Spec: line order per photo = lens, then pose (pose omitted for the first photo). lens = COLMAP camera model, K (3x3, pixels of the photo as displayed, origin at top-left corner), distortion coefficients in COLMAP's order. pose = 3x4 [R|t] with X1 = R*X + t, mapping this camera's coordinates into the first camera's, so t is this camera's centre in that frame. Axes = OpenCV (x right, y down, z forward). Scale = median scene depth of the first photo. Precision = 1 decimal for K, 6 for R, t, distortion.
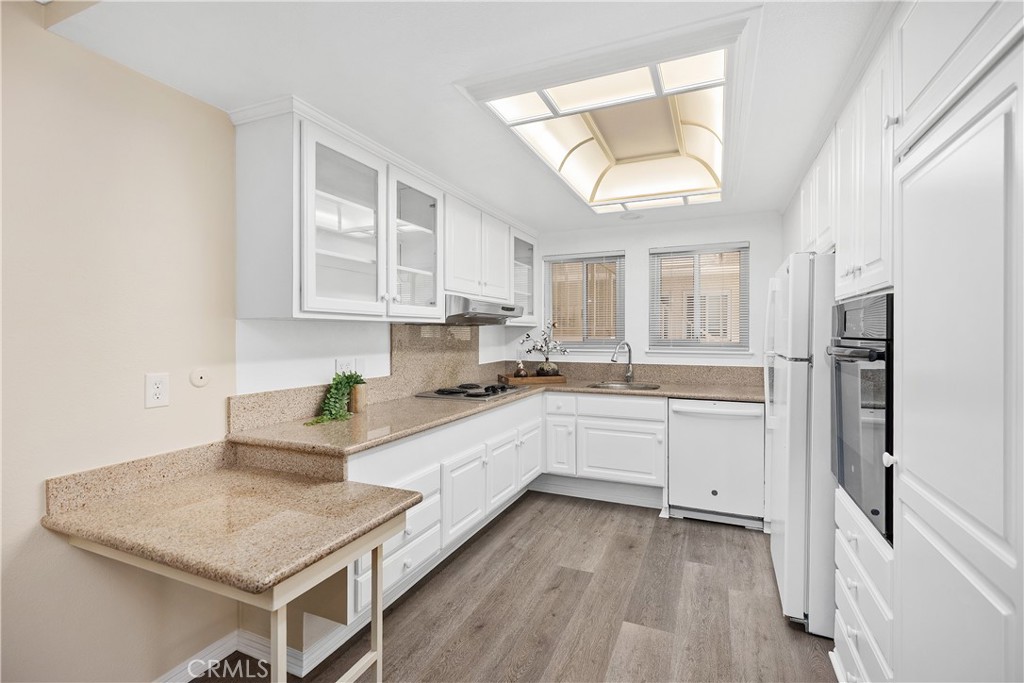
lens RADIAL K [[465.9, 0, 513.4], [0, 465.9, 335.0], [0, 0, 1]] dist [0.001333, 0.000000]
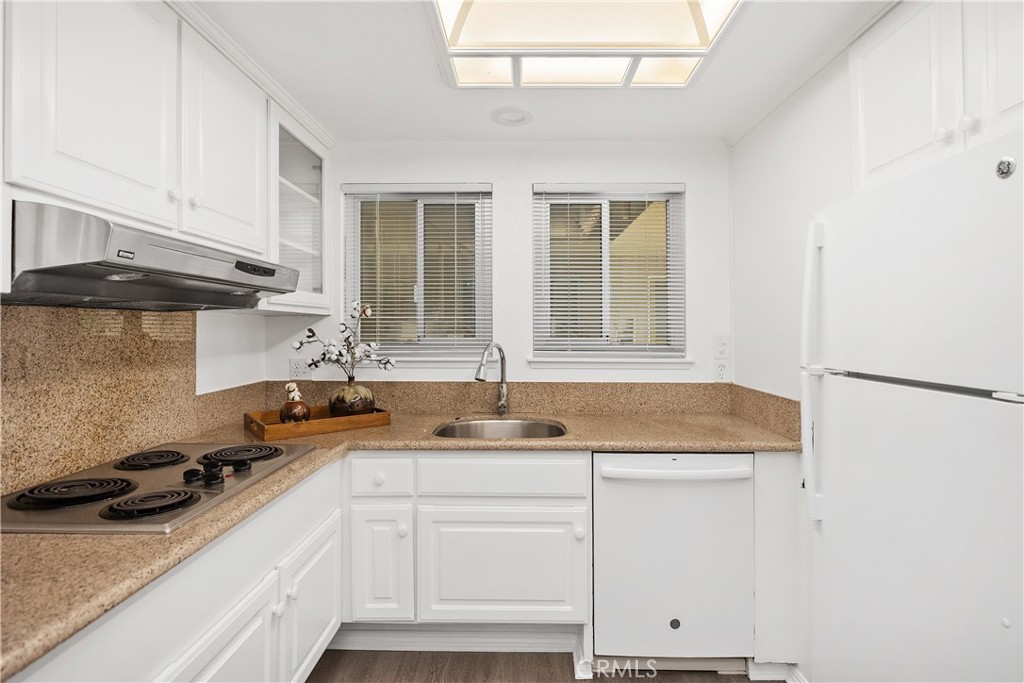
lens RADIAL K [[544.6, 0, 512.0], [0, 544.6, 341.5], [0, 0, 1]] dist [0.000325, -0.000106]
pose [[0.932983, -0.004258, 0.359895, 0.023494], [-0.002998, 0.999803, 0.019600, -0.001220], [-0.359908, -0.019366, 0.932787, 0.404784]]
